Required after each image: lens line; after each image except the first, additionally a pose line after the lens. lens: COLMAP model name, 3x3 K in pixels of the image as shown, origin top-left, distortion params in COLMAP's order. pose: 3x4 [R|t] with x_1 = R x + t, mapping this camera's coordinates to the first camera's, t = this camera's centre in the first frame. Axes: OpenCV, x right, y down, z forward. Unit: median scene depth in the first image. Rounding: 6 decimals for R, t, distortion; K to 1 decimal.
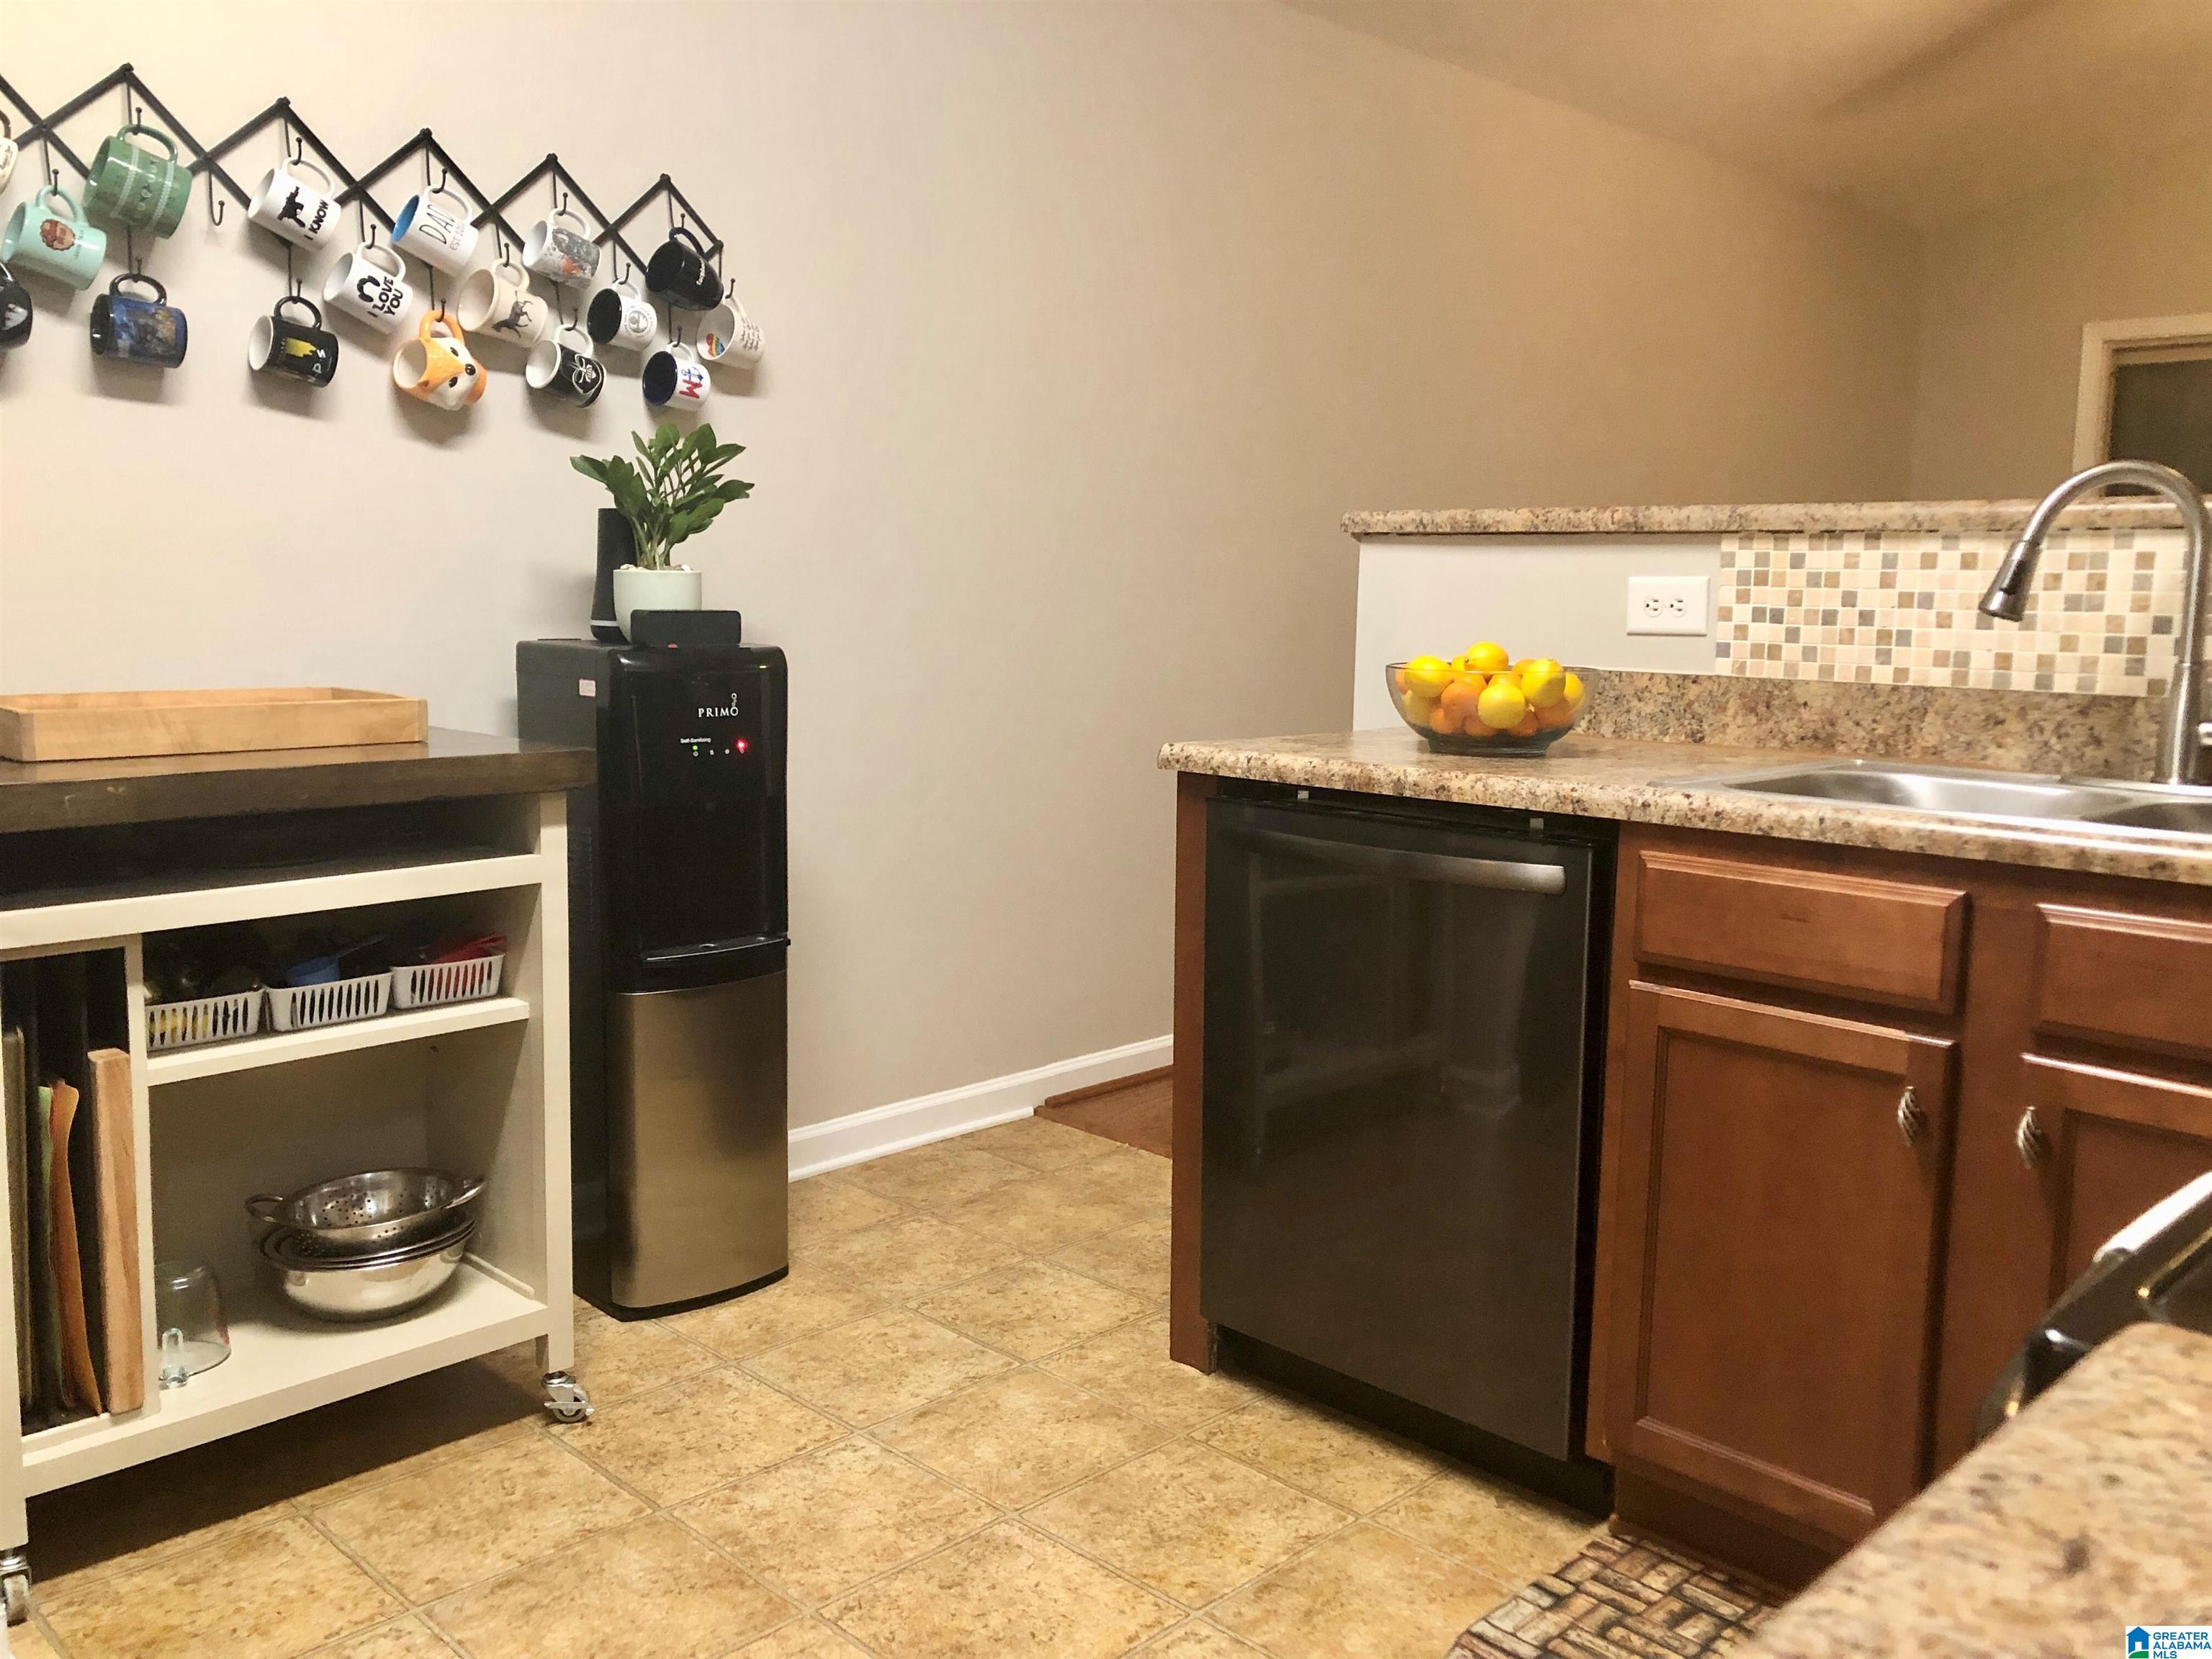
lens RADIAL K [[1826.8, 0, 1134.8], [0, 1826.8, 794.6], [0, 0, 1]] dist [0.054409, -0.062169]
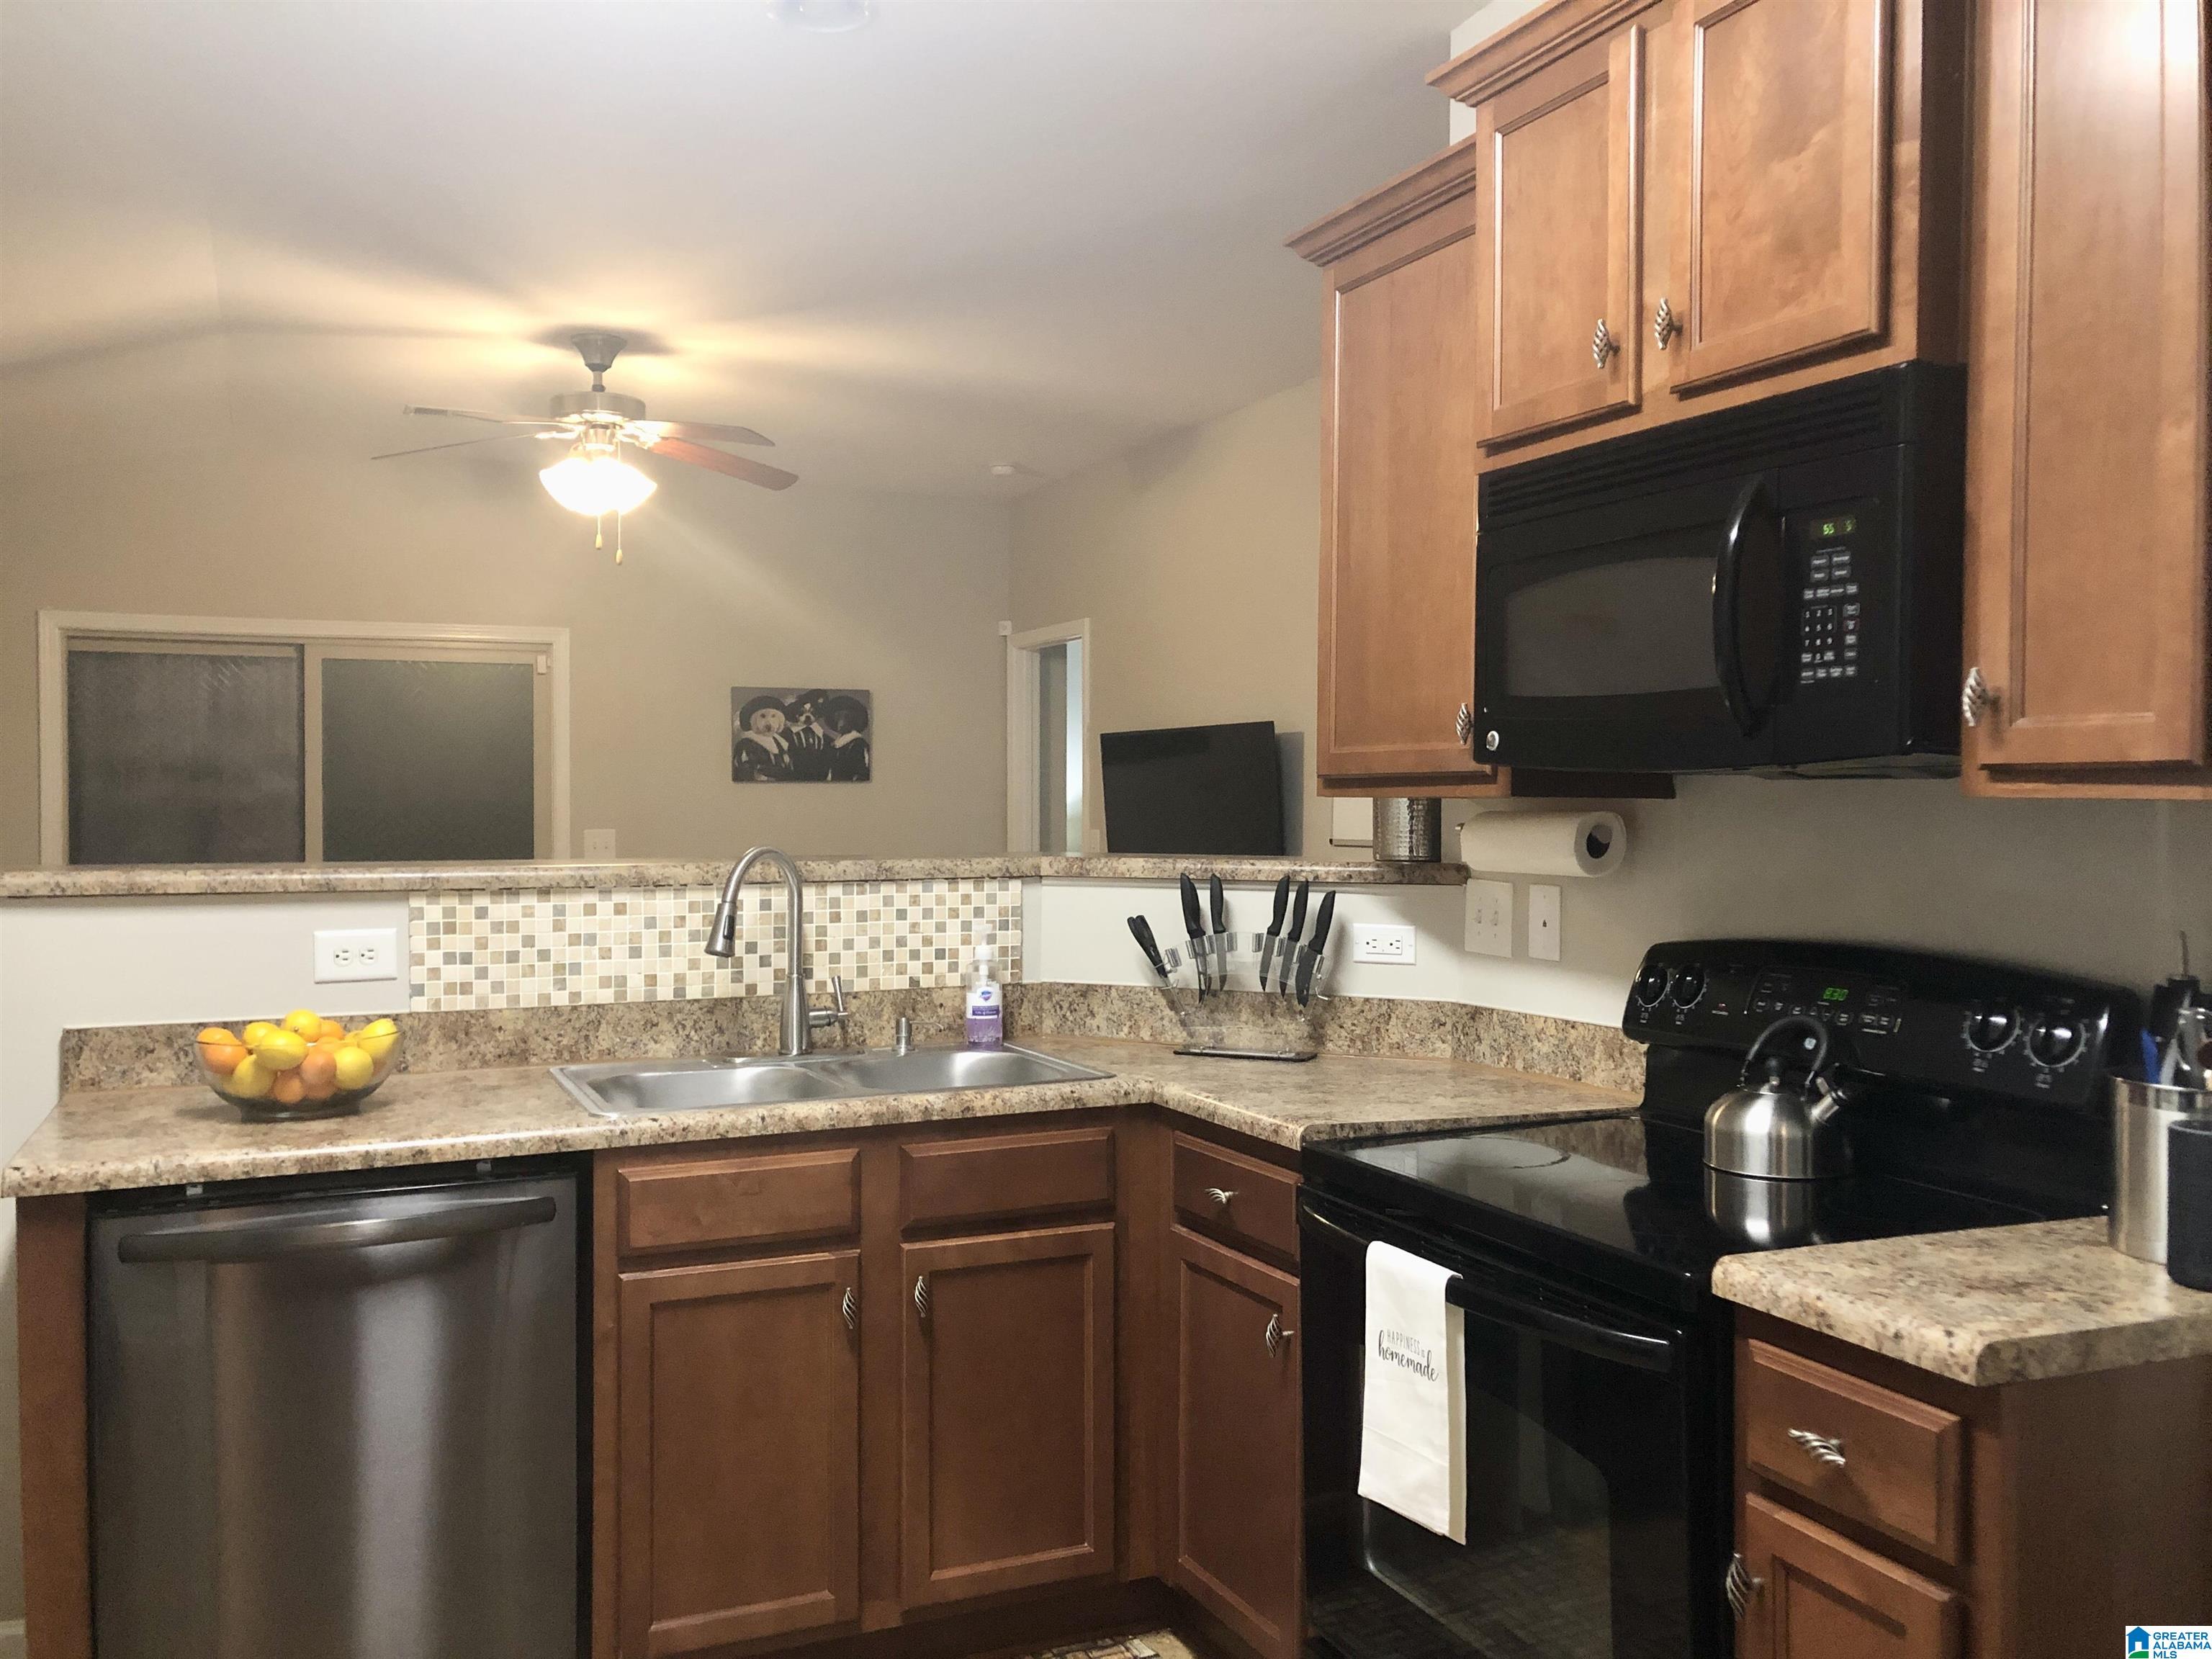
lens RADIAL K [[1826.8, 0, 1091.4], [0, 1826.8, 820.2], [0, 0, 1]] dist [0.054409, -0.062169]
pose [[0.373231, -0.029035, 0.927284, -0.638735], [0.116915, 0.993014, -0.015965, -0.124695], [-0.920342, 0.114372, 0.374018, 0.166748]]
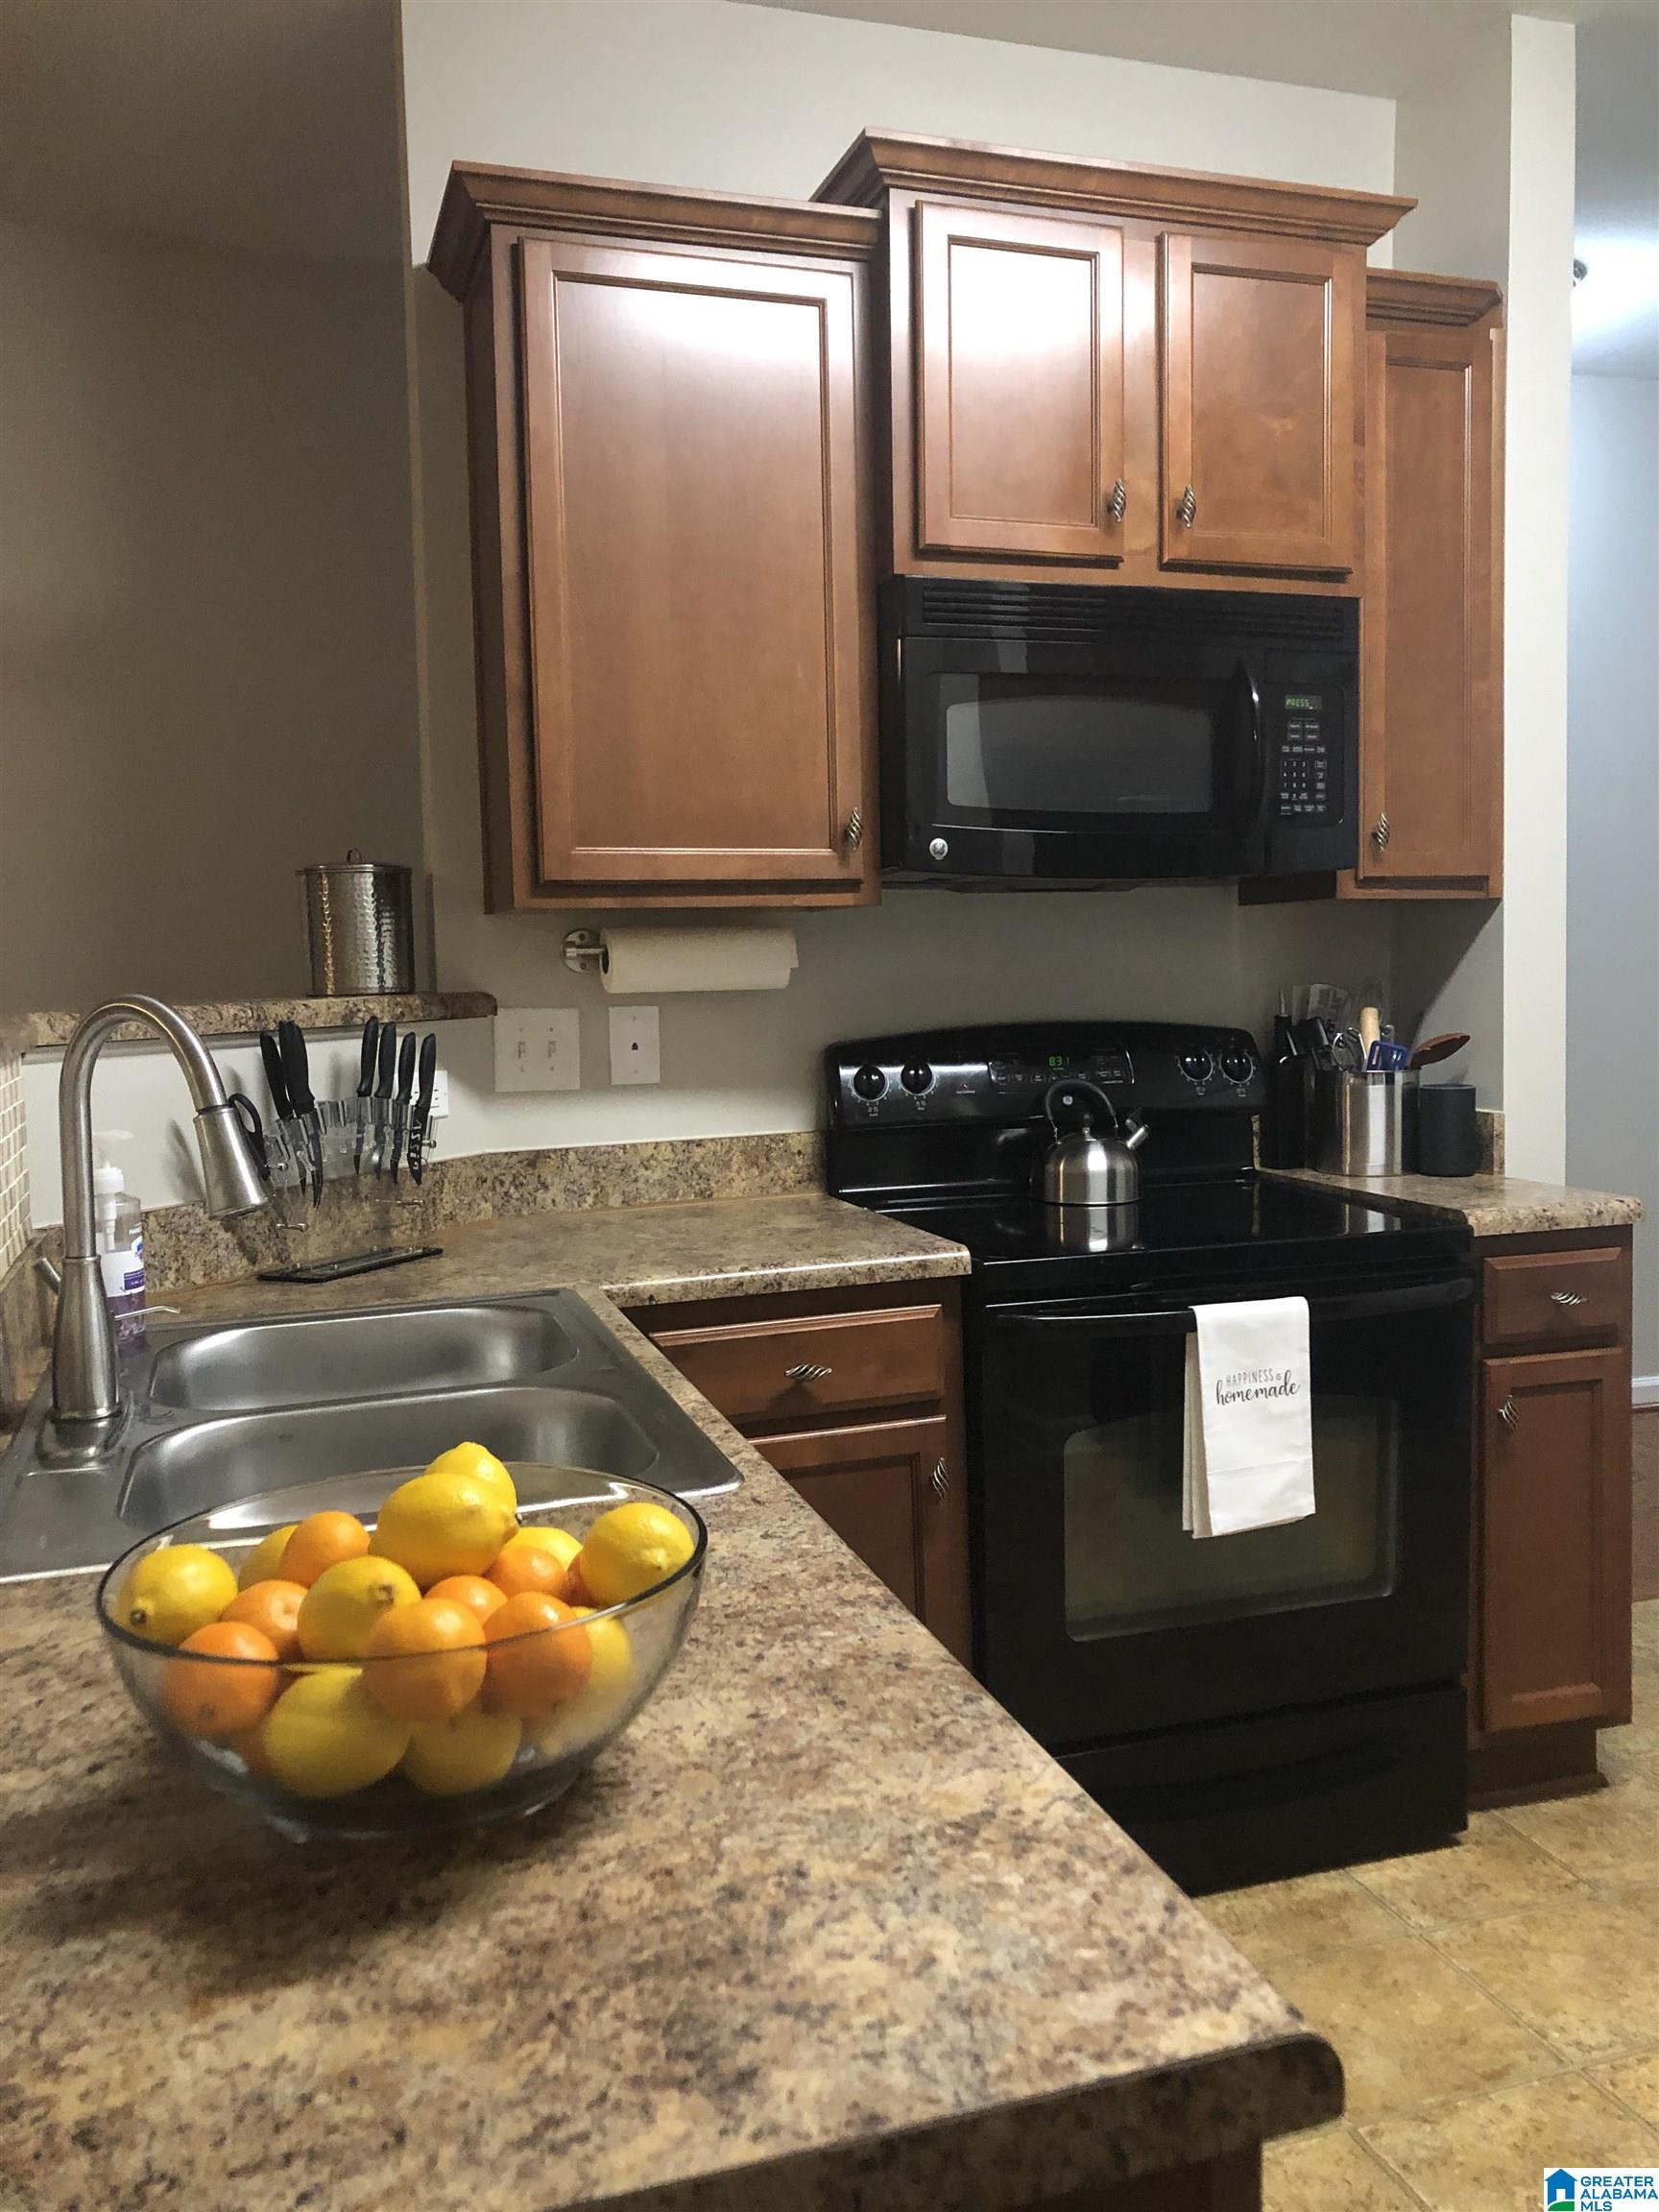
lens RADIAL K [[1826.8, 0, 844.7], [0, 1826.8, 1075.5], [0, 0, 1]] dist [0.054409, -0.062169]
pose [[-0.889680, -0.036043, 0.455160, -0.038528], [0.056780, 0.980407, 0.188621, -0.230979], [-0.453040, 0.193656, -0.870202, 1.292900]]
